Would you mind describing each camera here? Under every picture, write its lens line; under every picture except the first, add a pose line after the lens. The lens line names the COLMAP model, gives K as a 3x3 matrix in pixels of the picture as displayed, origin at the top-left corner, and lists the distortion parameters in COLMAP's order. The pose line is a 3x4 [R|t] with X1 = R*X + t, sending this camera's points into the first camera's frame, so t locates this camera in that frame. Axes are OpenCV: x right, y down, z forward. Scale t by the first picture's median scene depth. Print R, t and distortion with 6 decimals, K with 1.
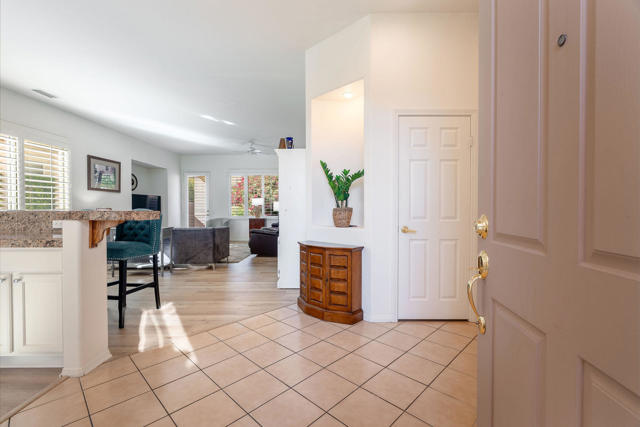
lens RADIAL K [[287.9, 0, 319.4], [0, 287.9, 211.4], [0, 0, 1]] dist [-0.007394, 0.000430]
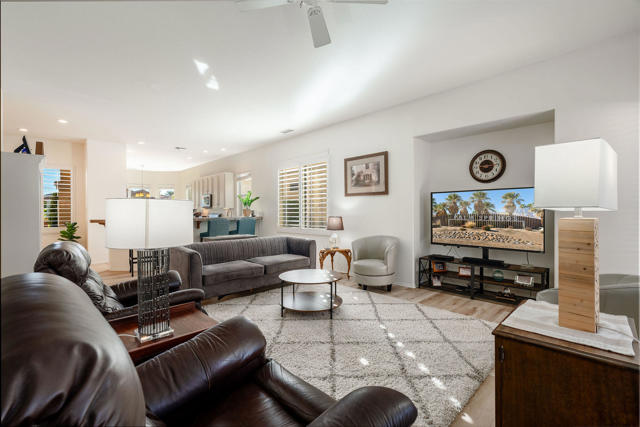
lens RADIAL K [[287.9, 0, 319.2], [0, 287.9, 211.0], [0, 0, 1]] dist [-0.007394, 0.000430]
pose [[-0.728452, -0.001510, -0.685095, -0.097202], [-0.008600, 0.999939, 0.006941, -0.031655], [0.685043, 0.010948, -0.728420, 1.561305]]
